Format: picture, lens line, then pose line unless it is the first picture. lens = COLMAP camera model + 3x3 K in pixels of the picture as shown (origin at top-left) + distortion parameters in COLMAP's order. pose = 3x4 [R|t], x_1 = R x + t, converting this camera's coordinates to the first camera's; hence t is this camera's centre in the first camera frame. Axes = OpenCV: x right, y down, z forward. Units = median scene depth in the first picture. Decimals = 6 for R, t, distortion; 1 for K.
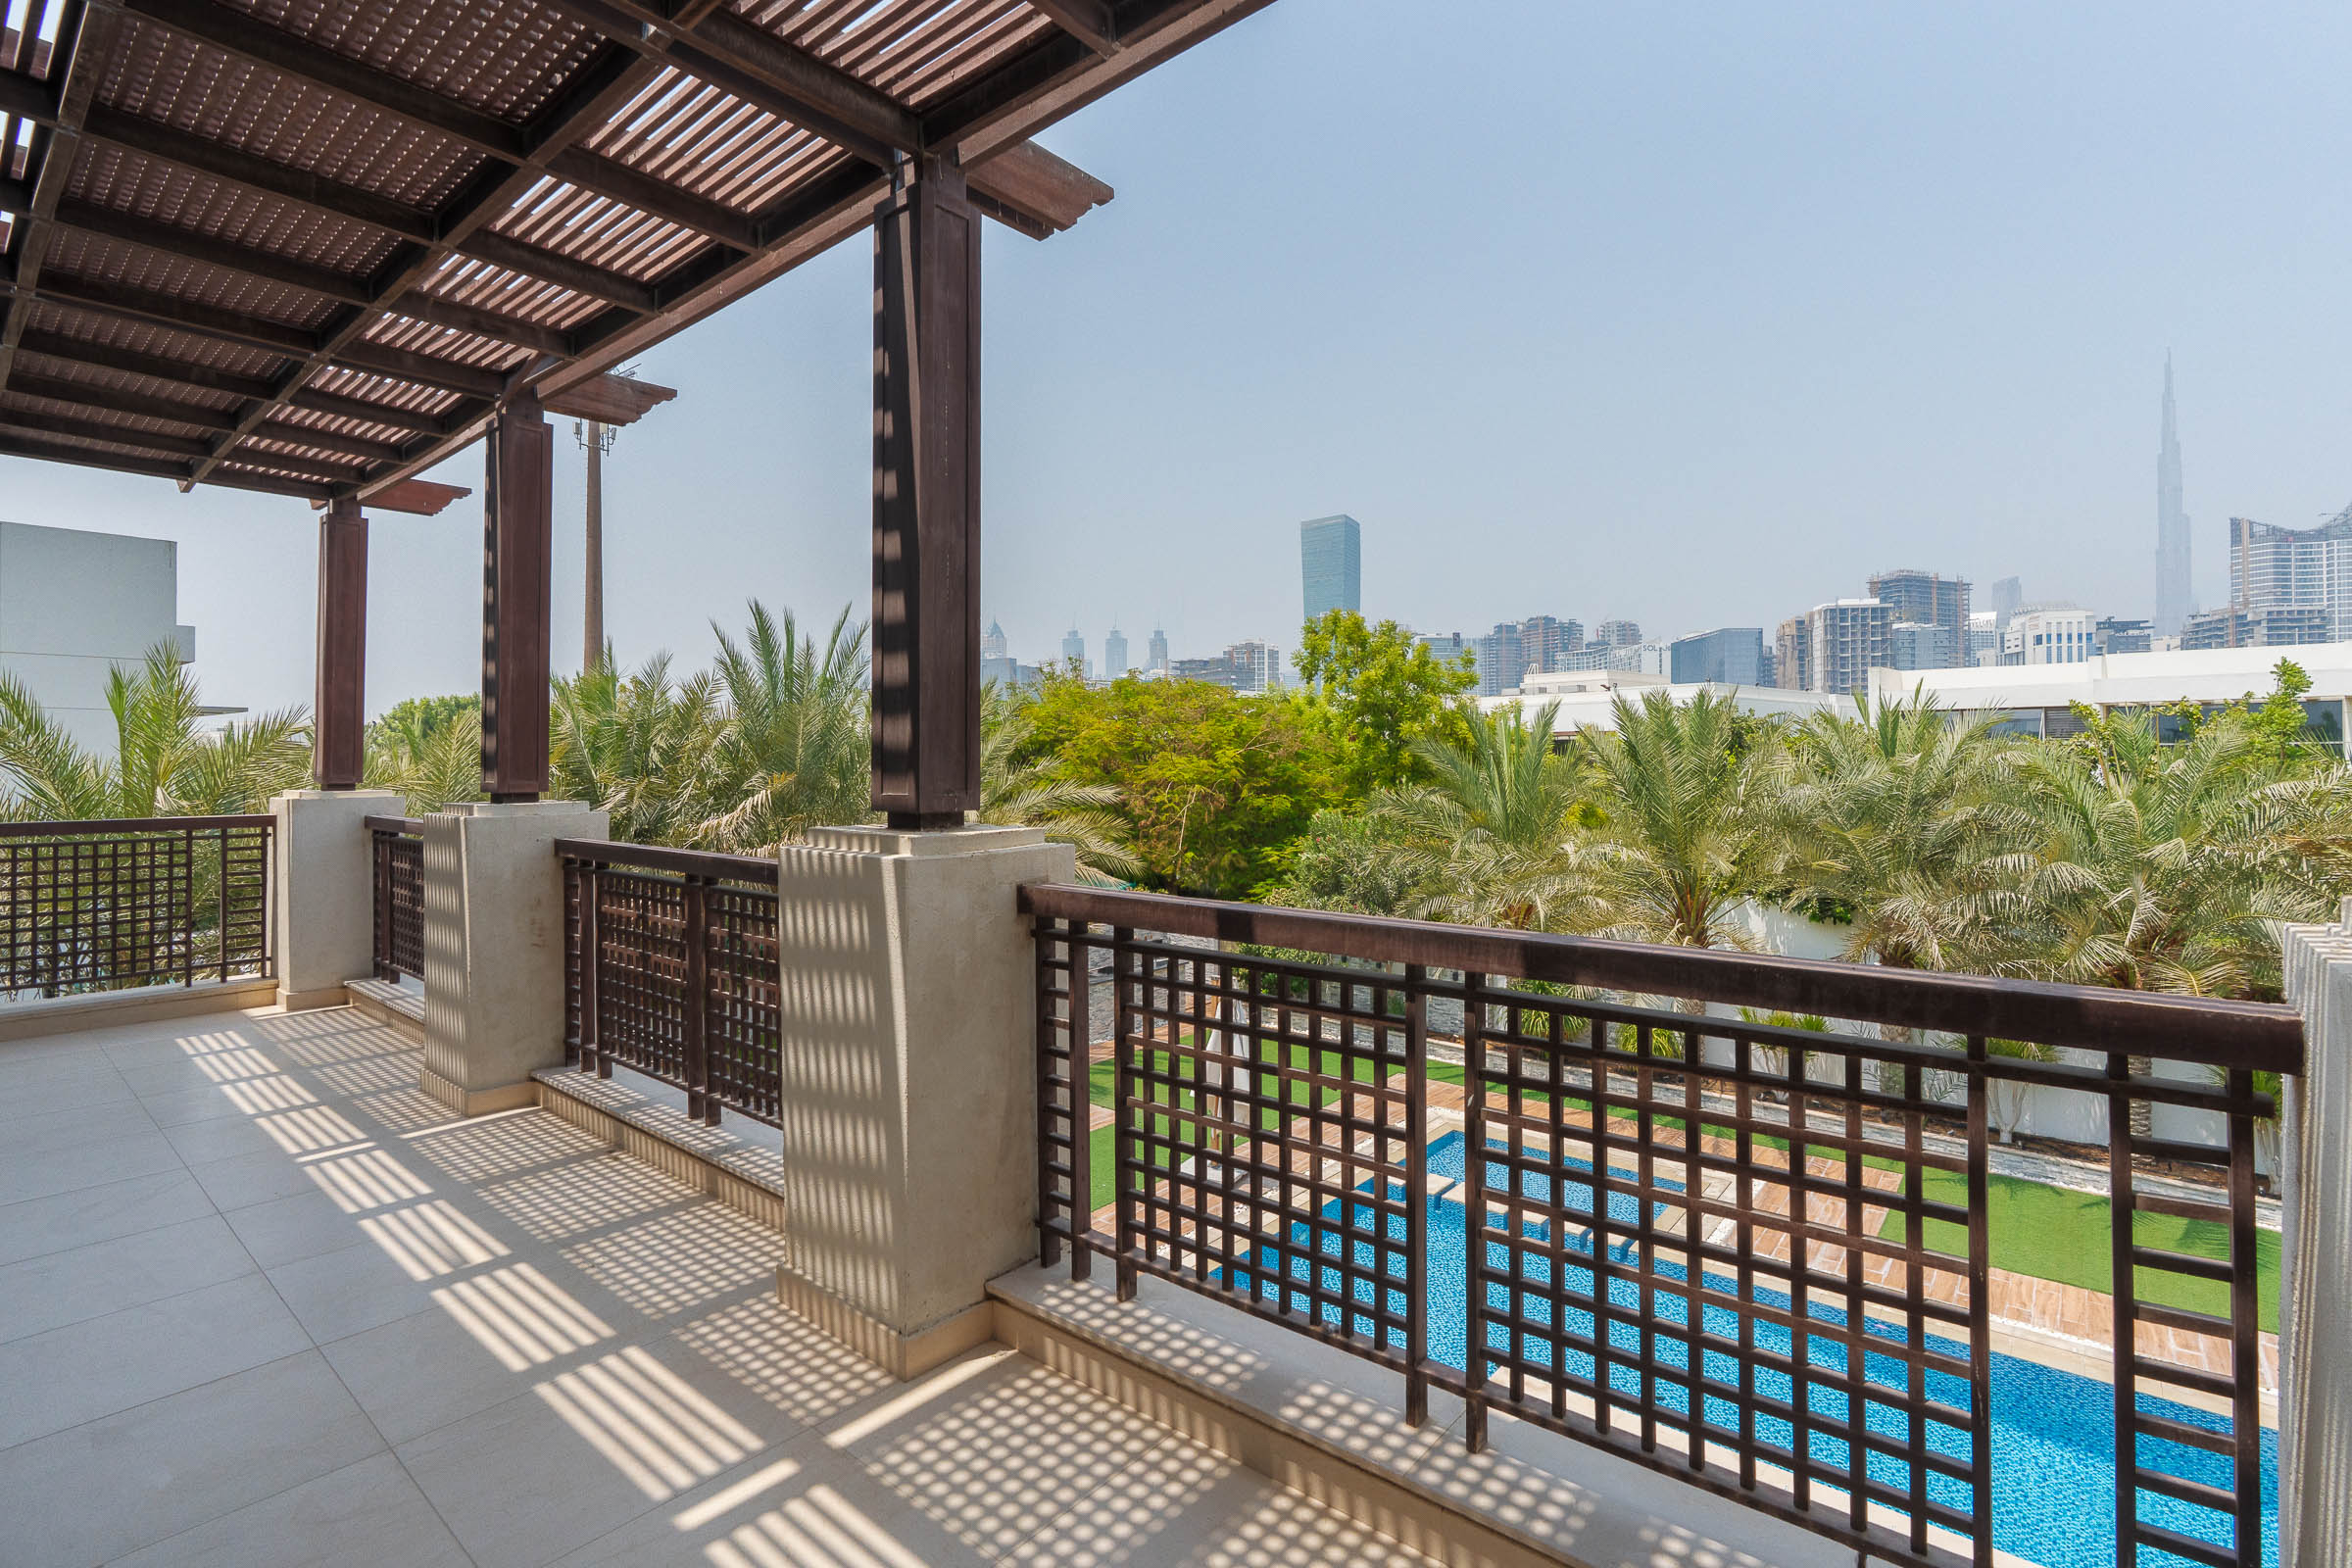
lens RADIAL K [[1065.6, 0, 1178.6], [0, 1065.6, 736.6], [0, 0, 1]] dist [-0.000157, 0.000008]
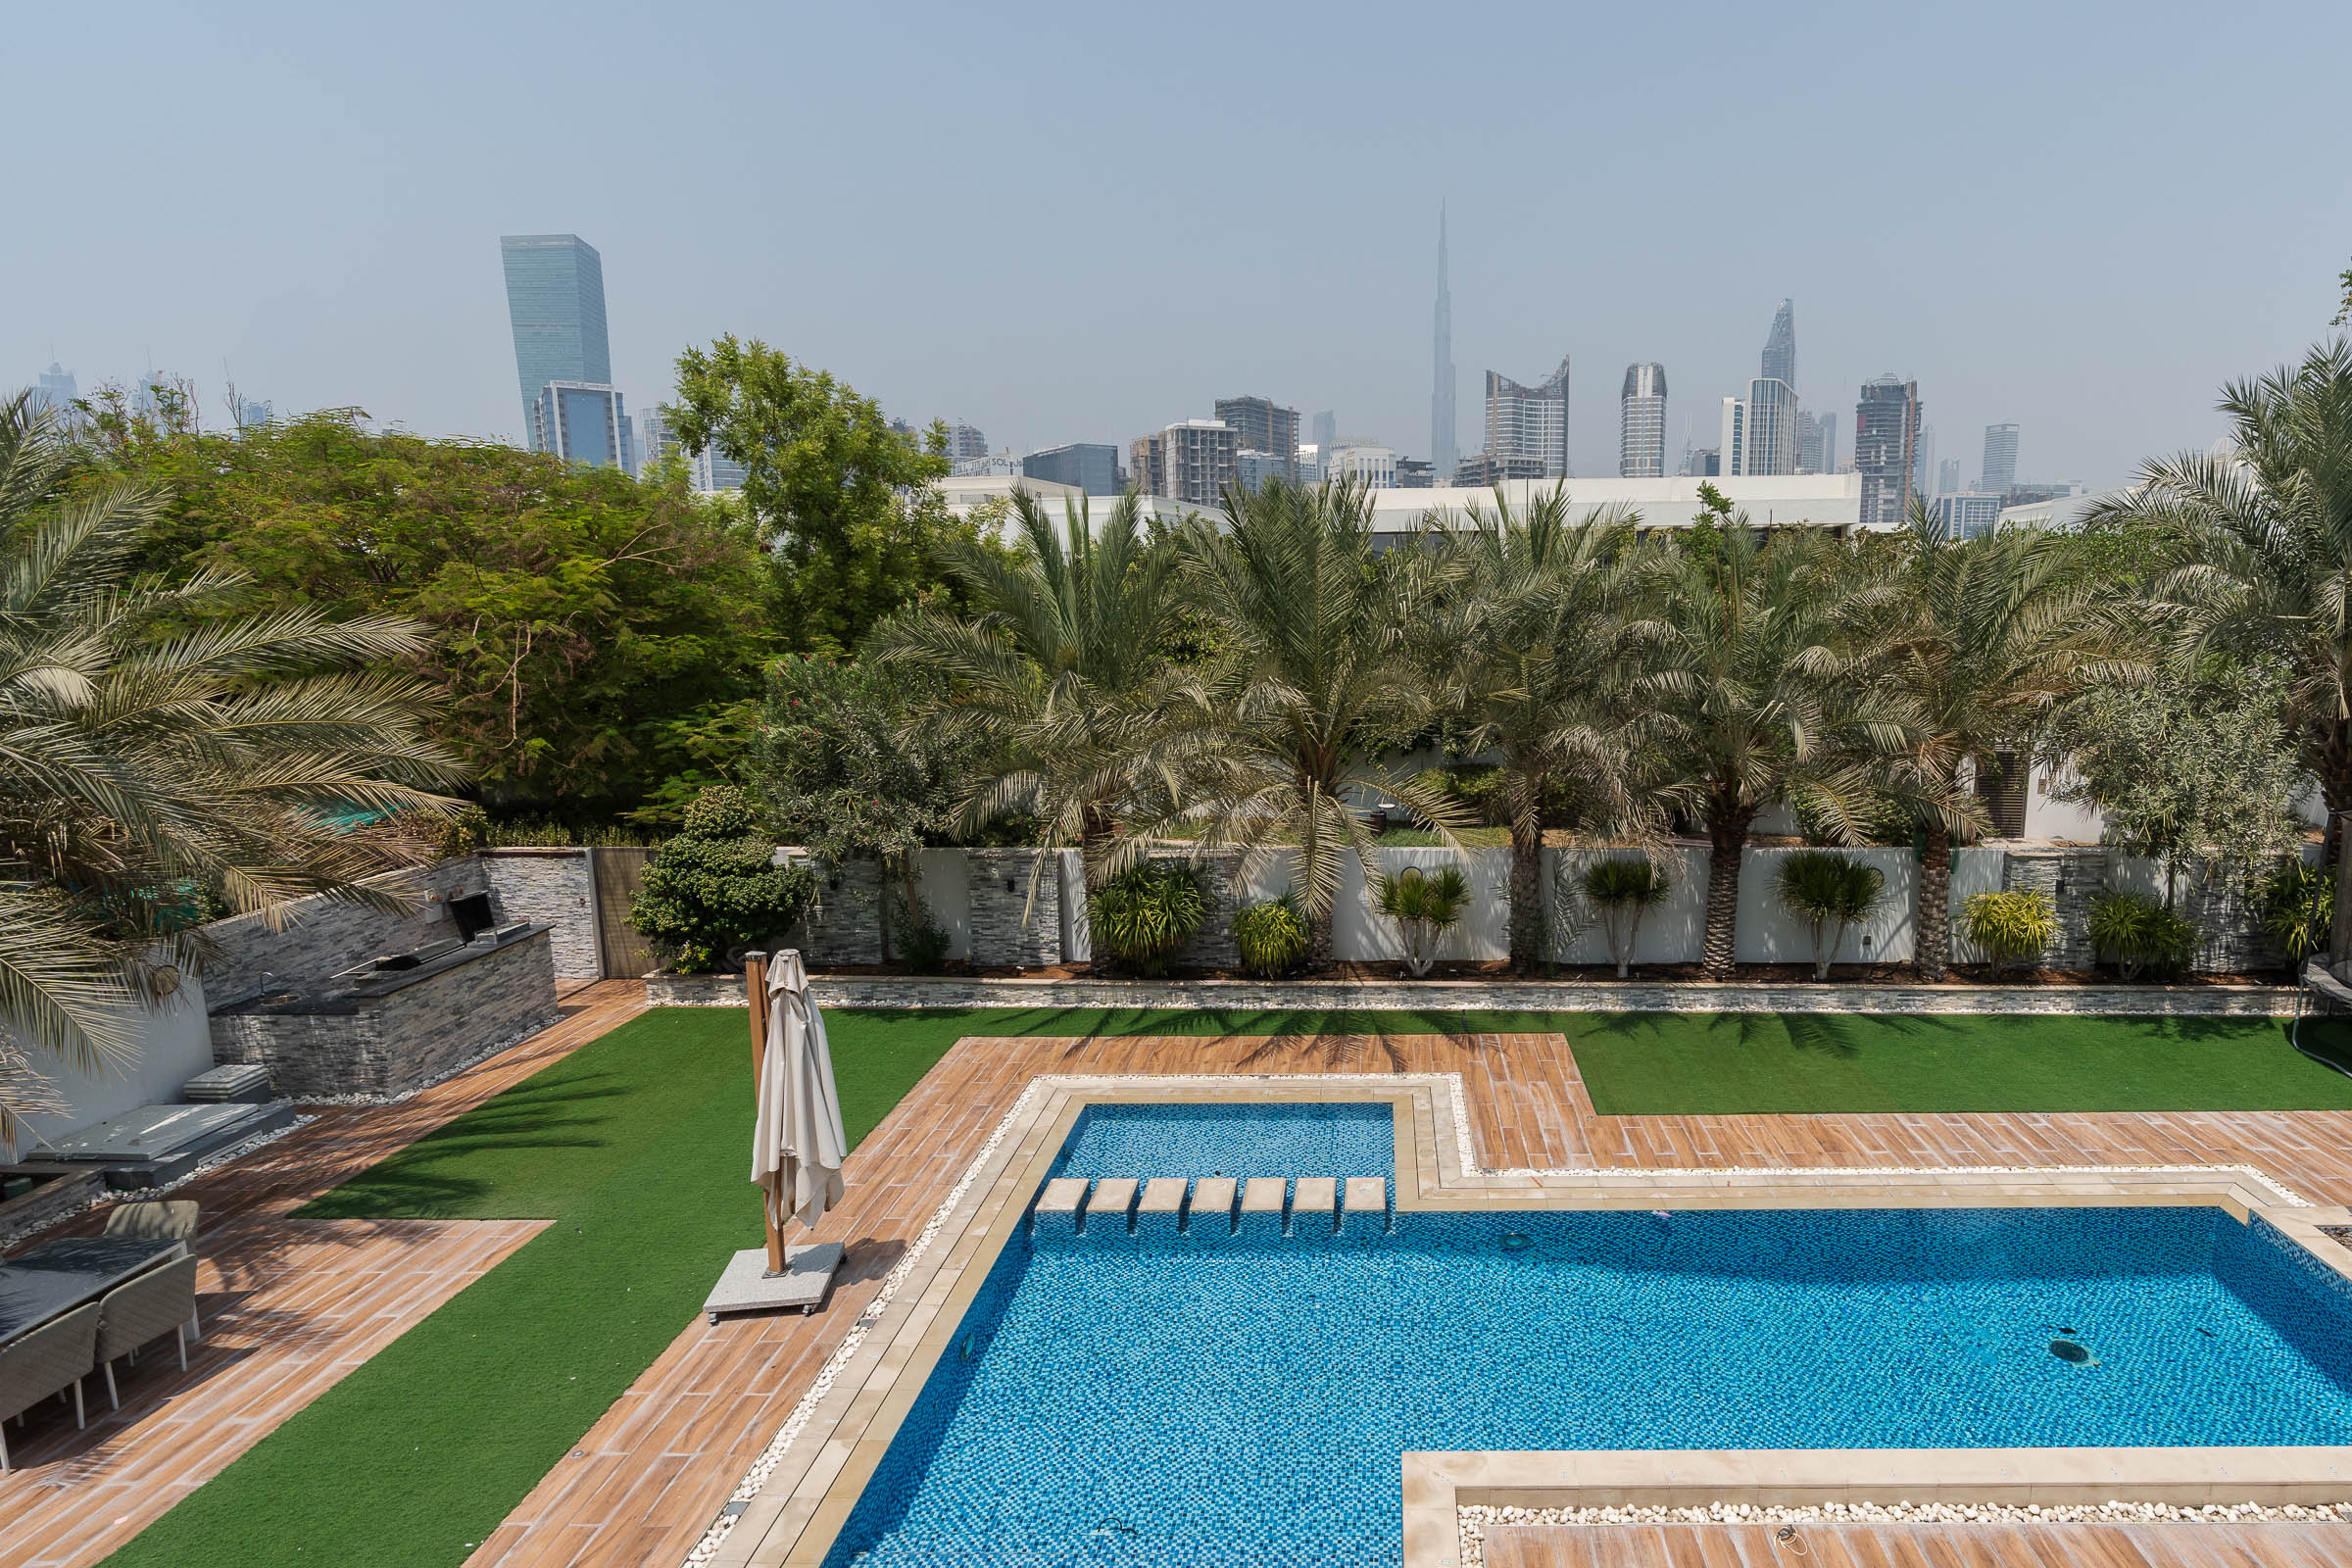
lens RADIAL K [[1226.9, 0, 1176.0], [0, 1226.9, 784.0], [0, 0, 1]] dist [-0.000368, -0.000282]
pose [[0.789924, -0.093850, 0.605981, -0.107938], [-0.005381, 0.987120, 0.159892, 0.022627], [-0.613182, -0.129563, 0.779244, 0.242630]]
